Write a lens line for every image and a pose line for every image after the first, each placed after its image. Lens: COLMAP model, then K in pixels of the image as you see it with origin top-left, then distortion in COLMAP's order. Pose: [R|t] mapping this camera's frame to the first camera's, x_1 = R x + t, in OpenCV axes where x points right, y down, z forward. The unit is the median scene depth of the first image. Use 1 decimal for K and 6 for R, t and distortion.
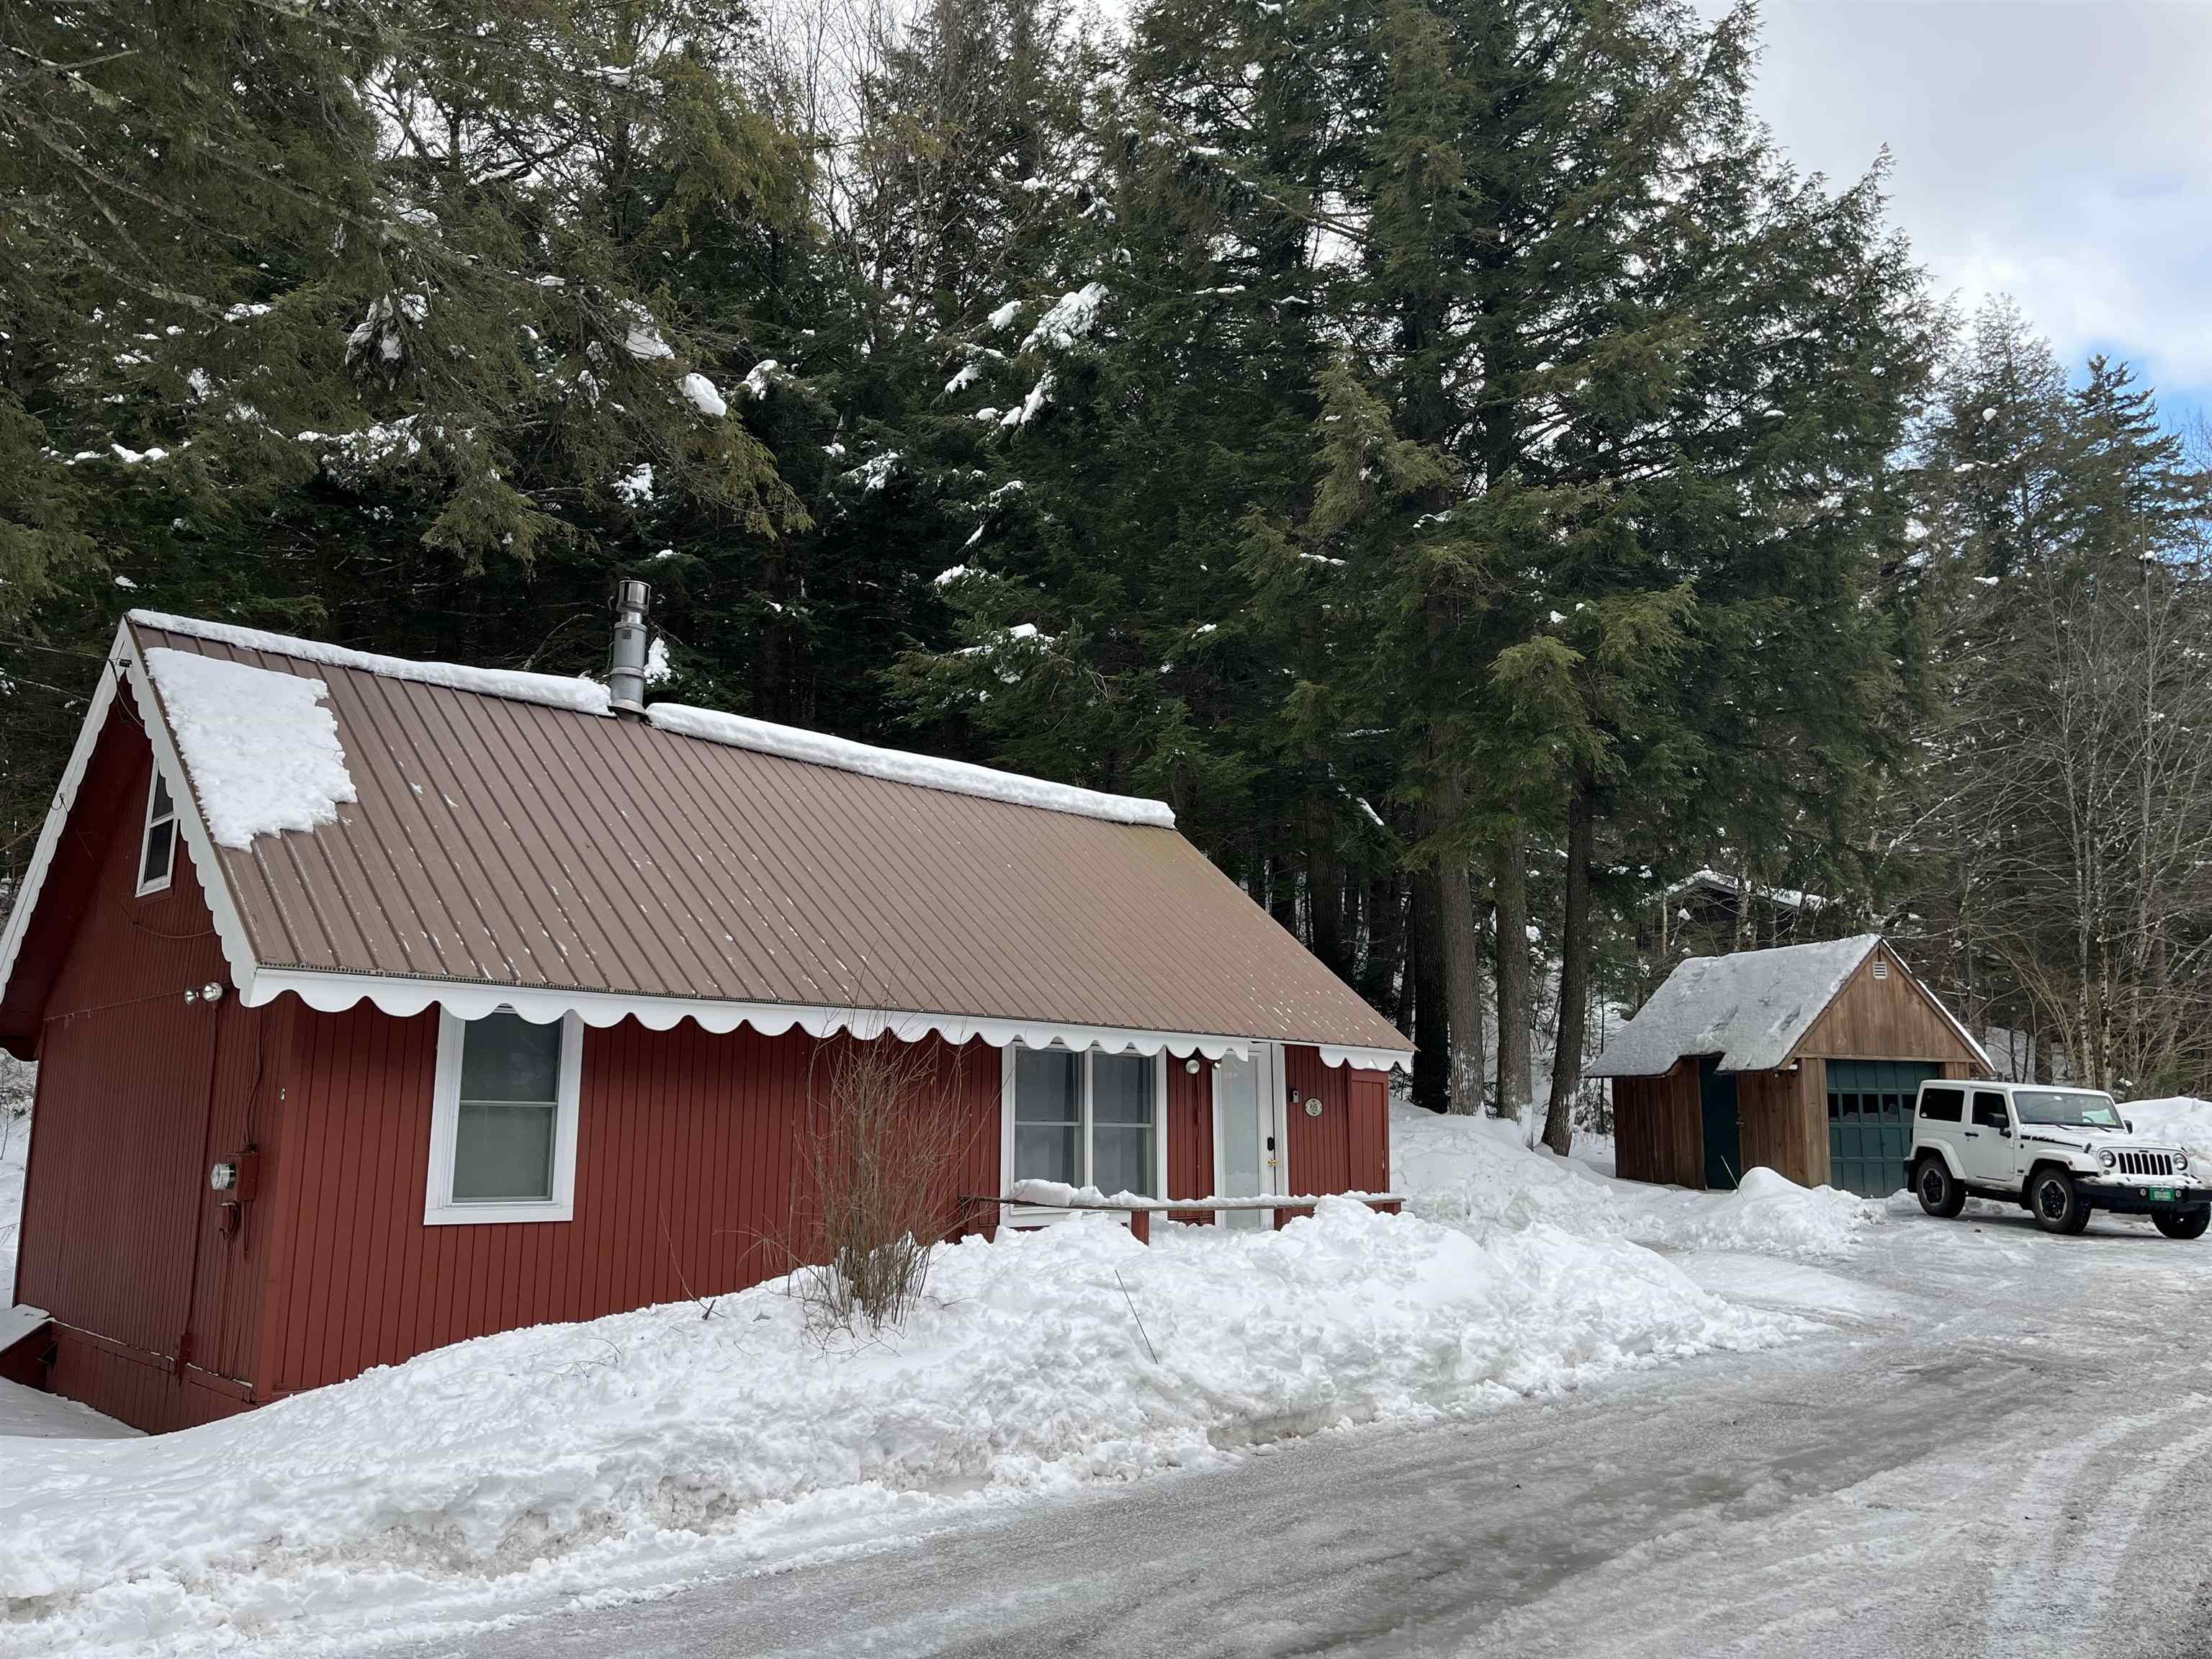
lens RADIAL K [[1681.0, 0, 1094.6], [0, 1681.0, 856.5], [0, 0, 1]] dist [0.026861, -0.058639]
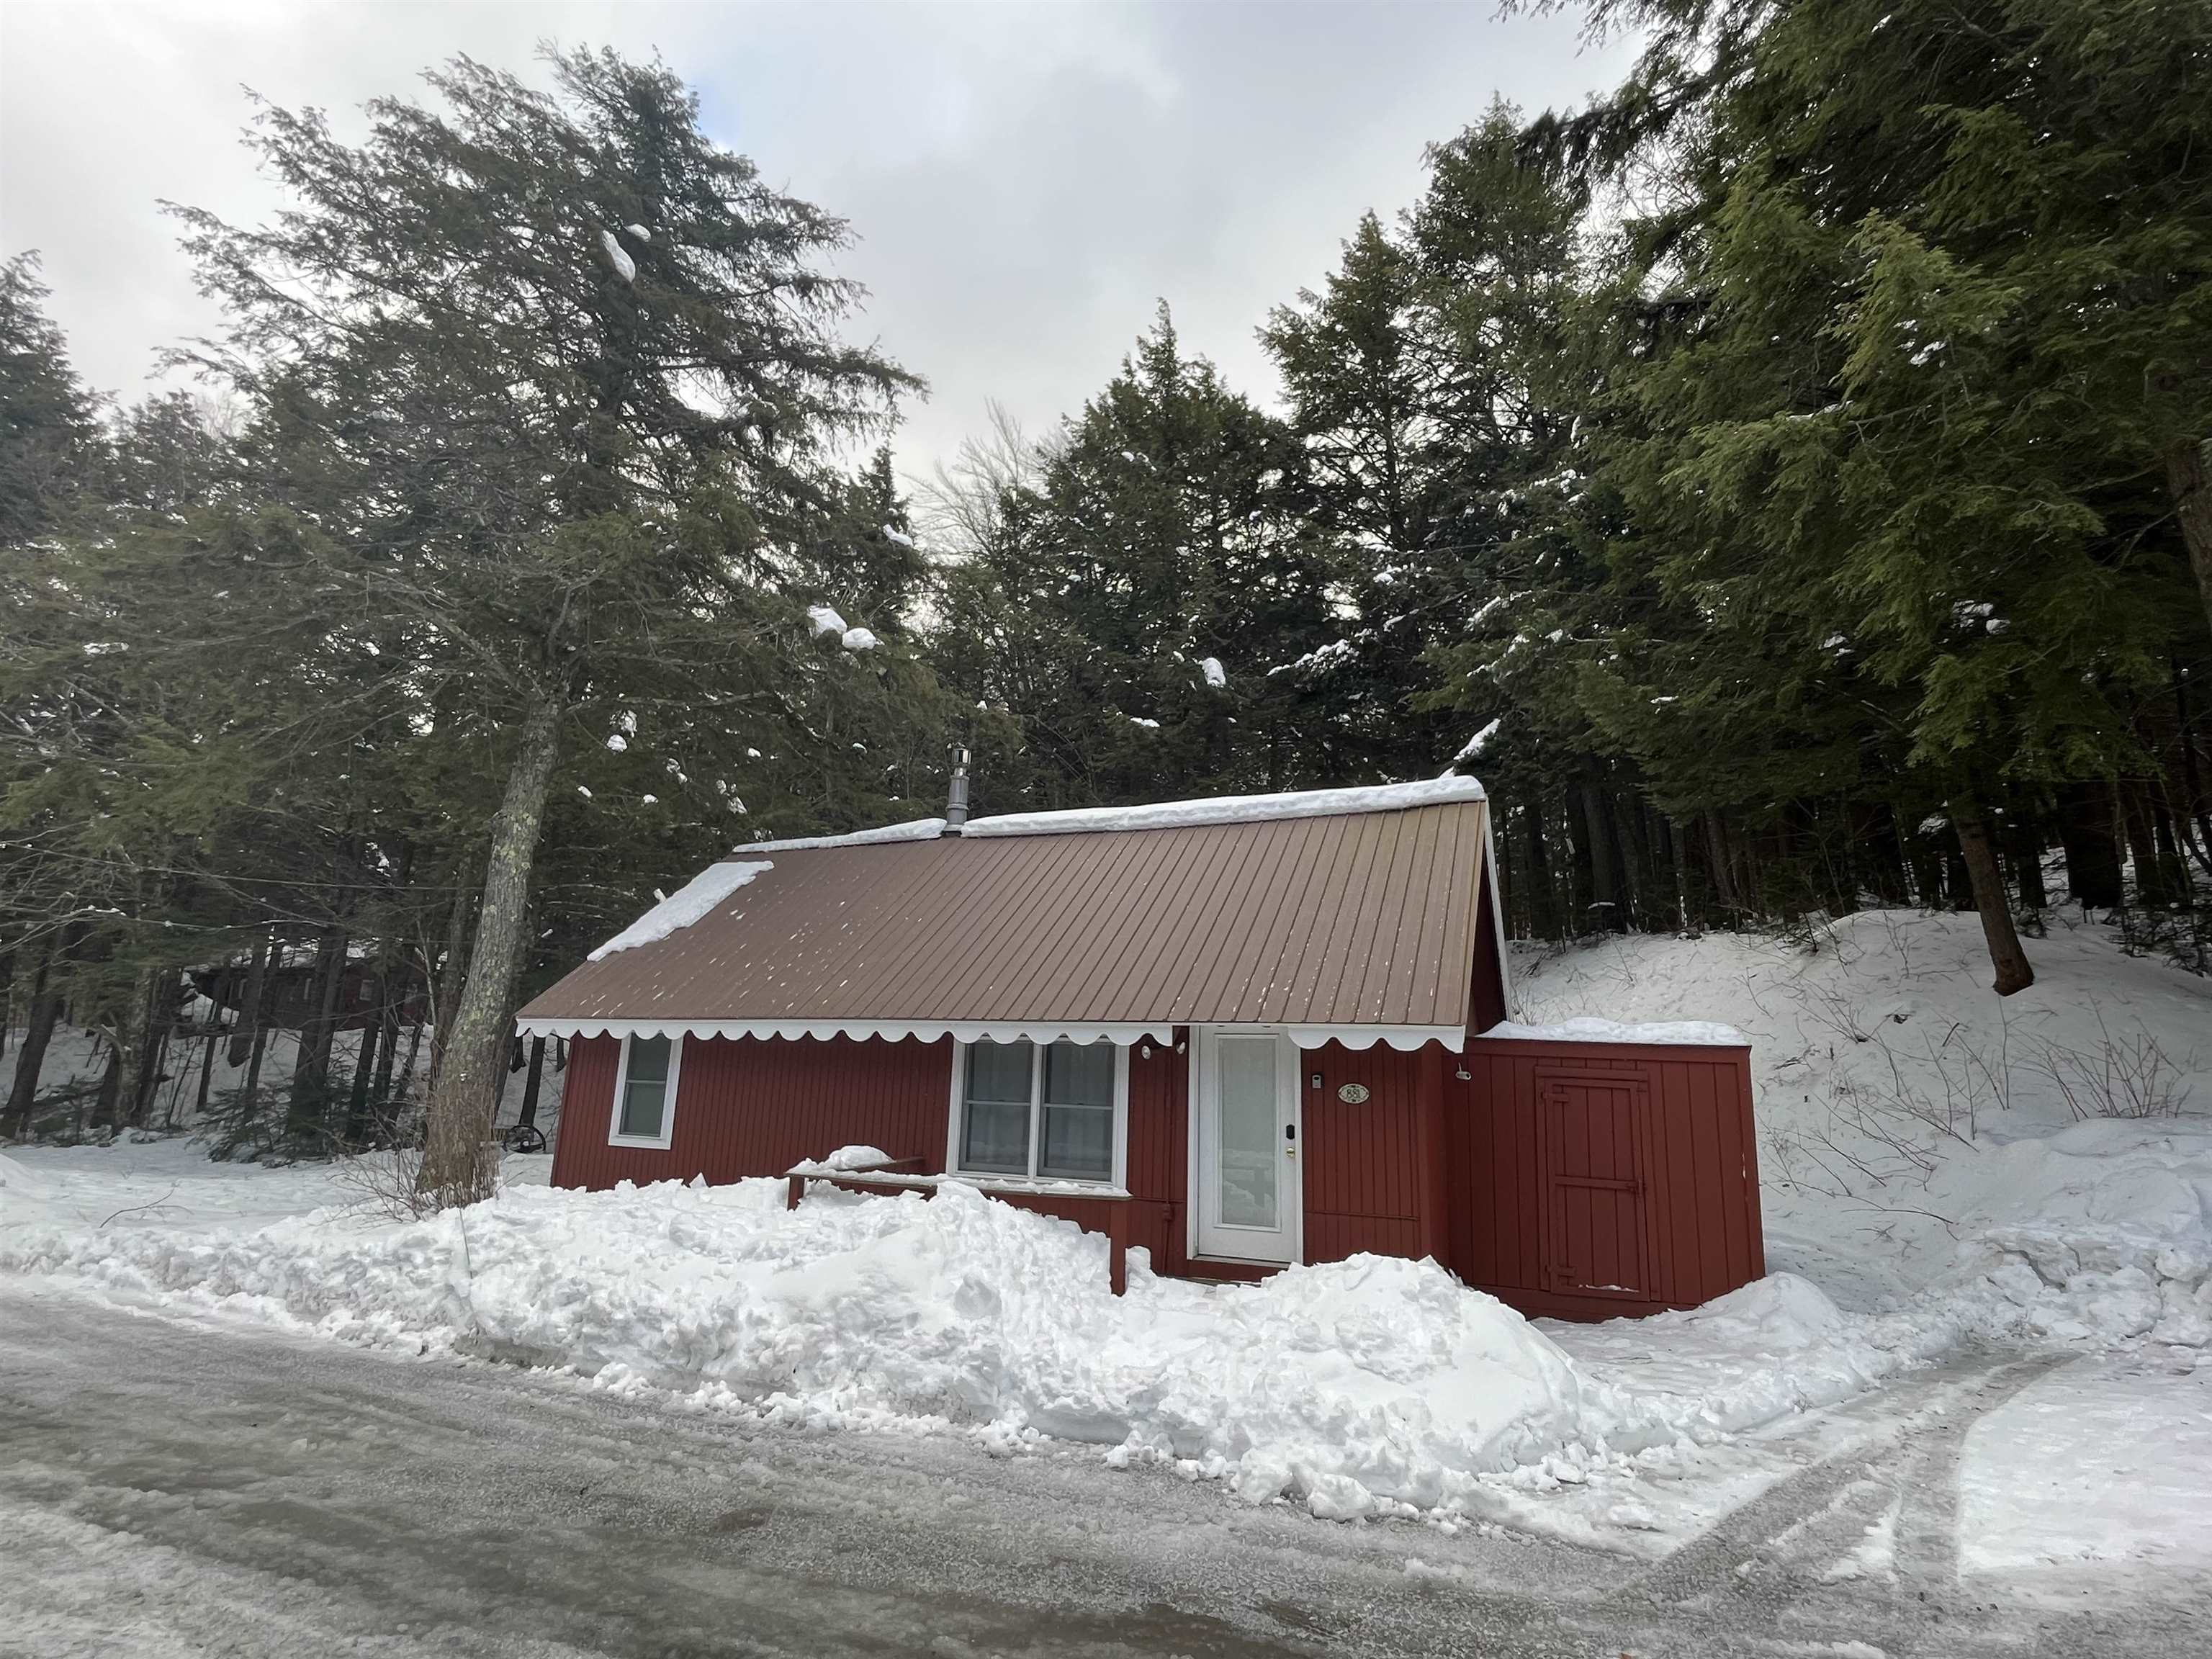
lens RADIAL K [[1088.4, 0, 1100.5], [0, 1088.4, 831.0], [0, 0, 1]] dist [-0.002855, -0.000987]
pose [[0.373207, -0.202318, -0.905419, 0.509052], [0.130148, 0.977699, -0.164823, 0.072627], [0.918574, -0.056325, 0.391215, 0.528399]]
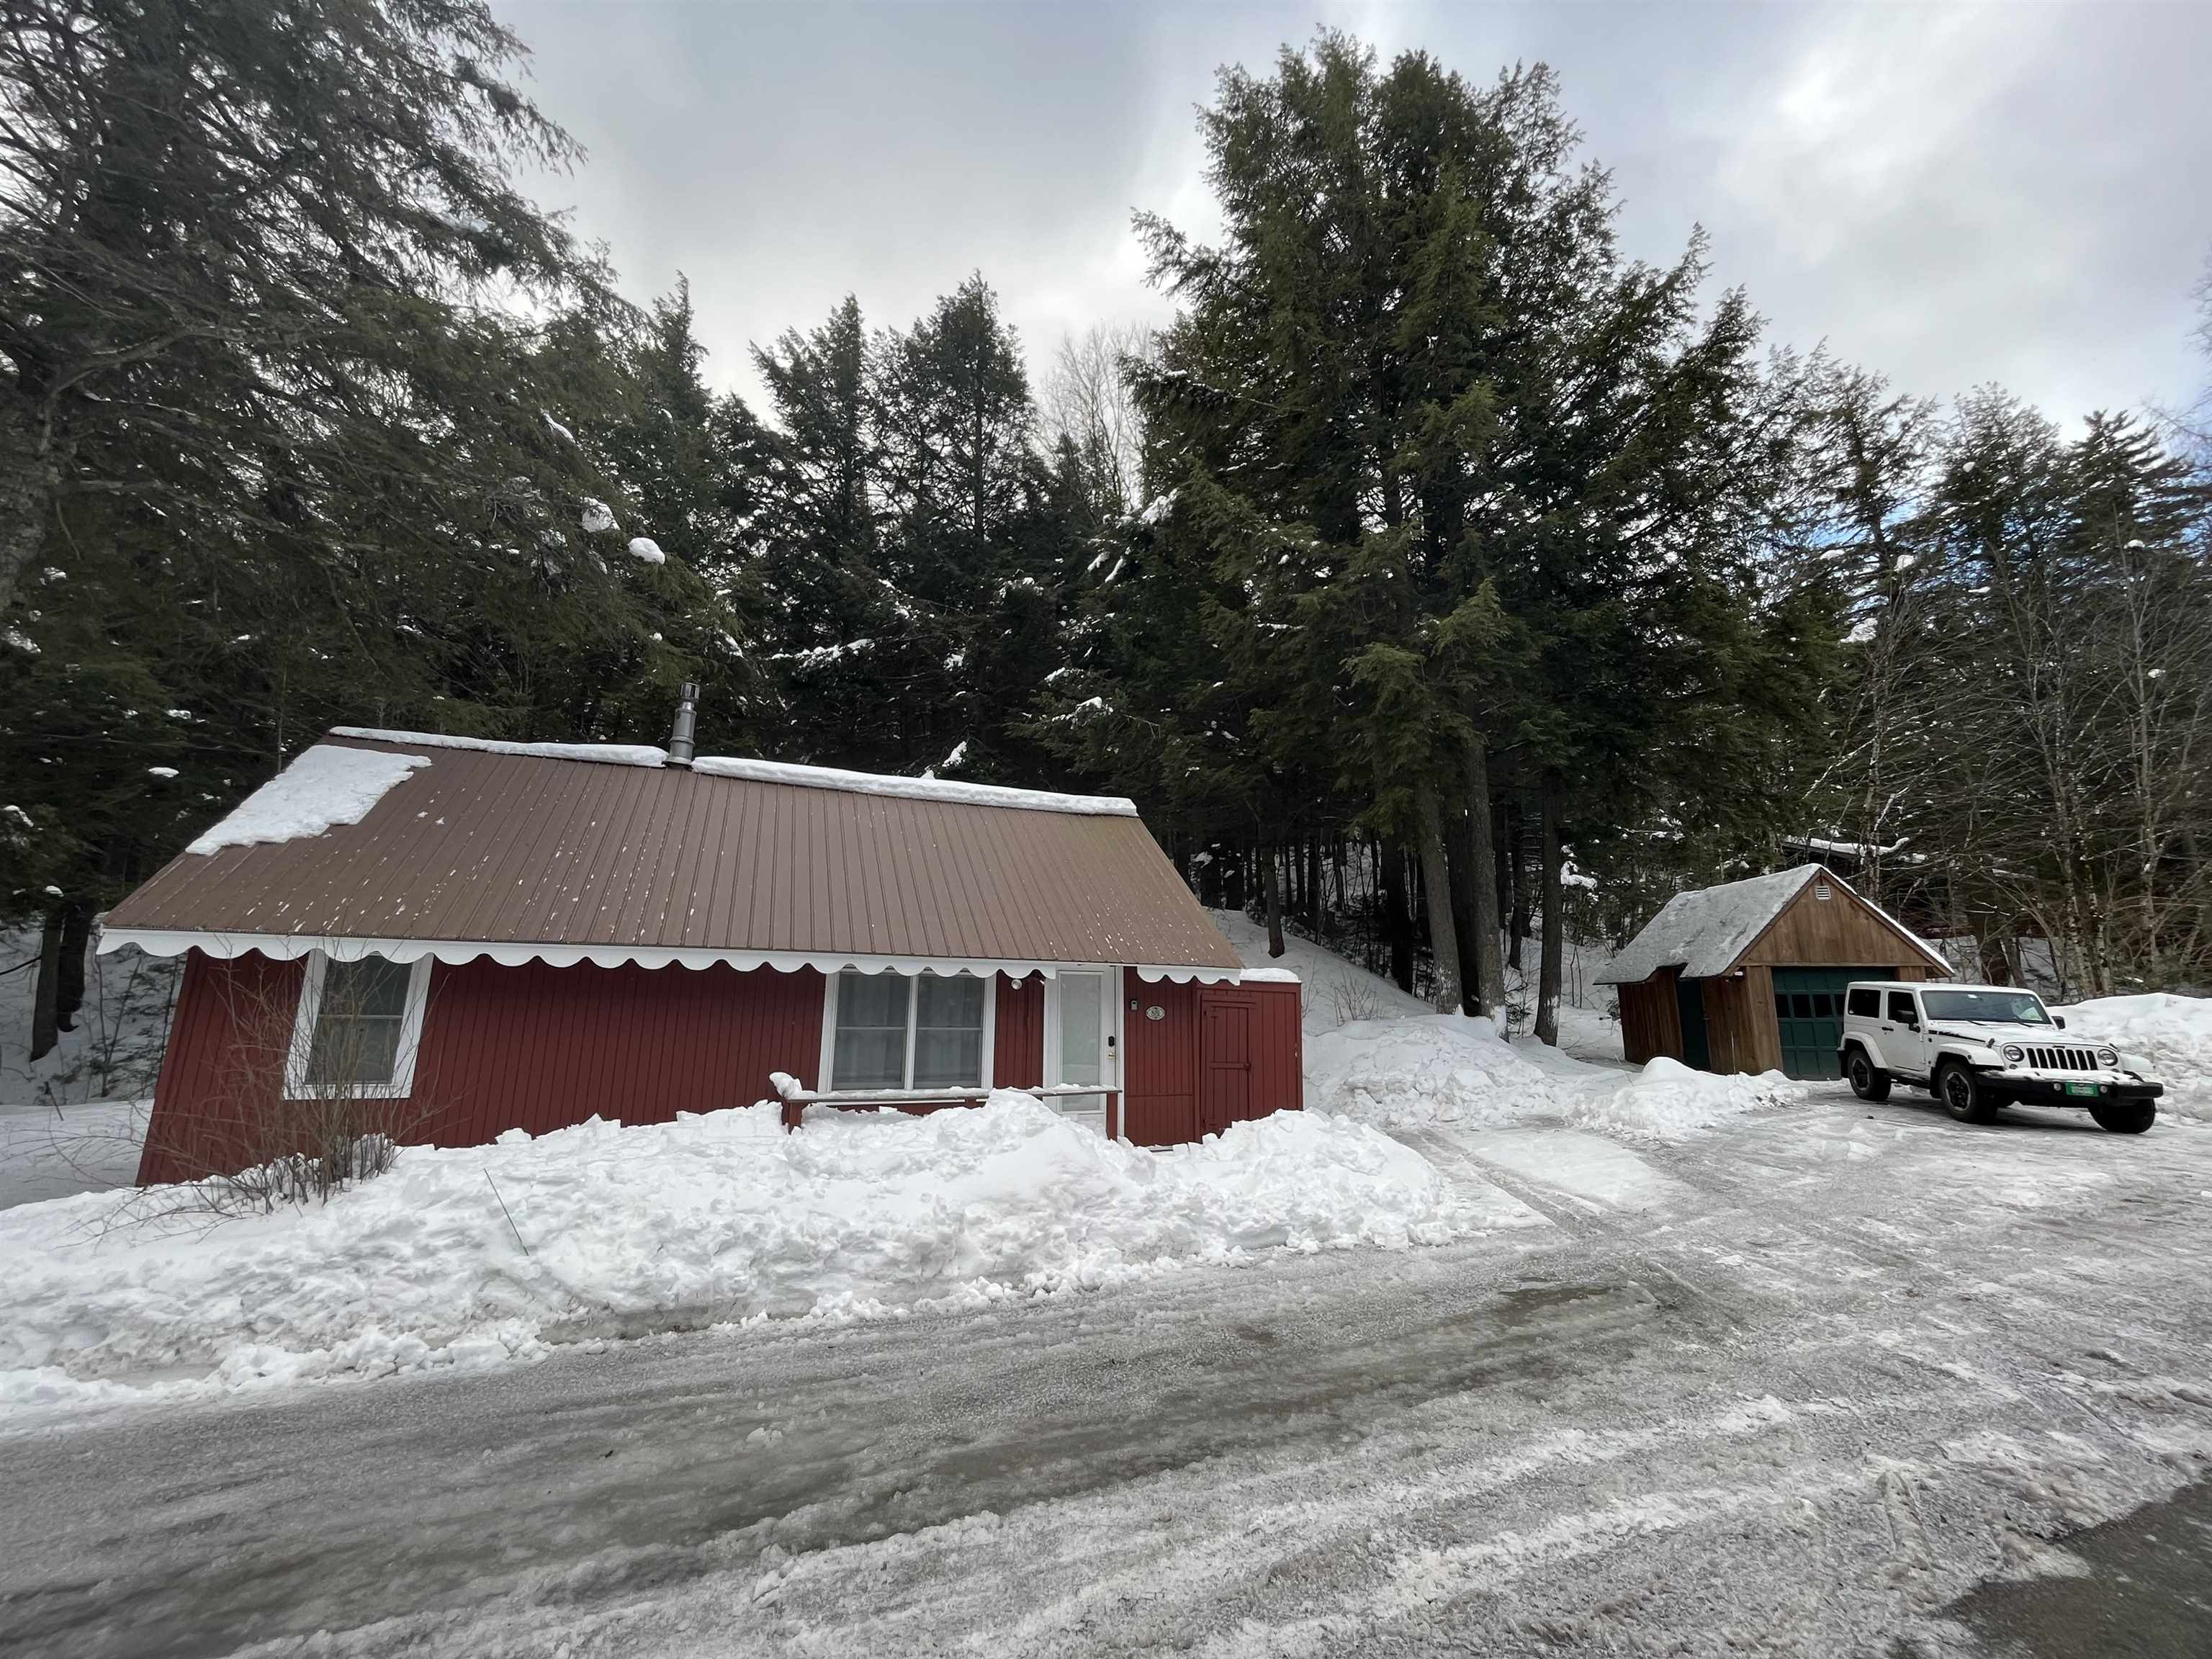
lens RADIAL K [[889.4, 0, 1106.0], [0, 889.4, 829.5], [0, 0, 1]] dist [-0.007484, 0.000582]
pose [[0.928293, -0.080284, -0.363081, 0.287419], [0.062344, 0.996196, -0.060881, 0.037294], [0.366587, 0.033880, 0.929767, 0.270706]]
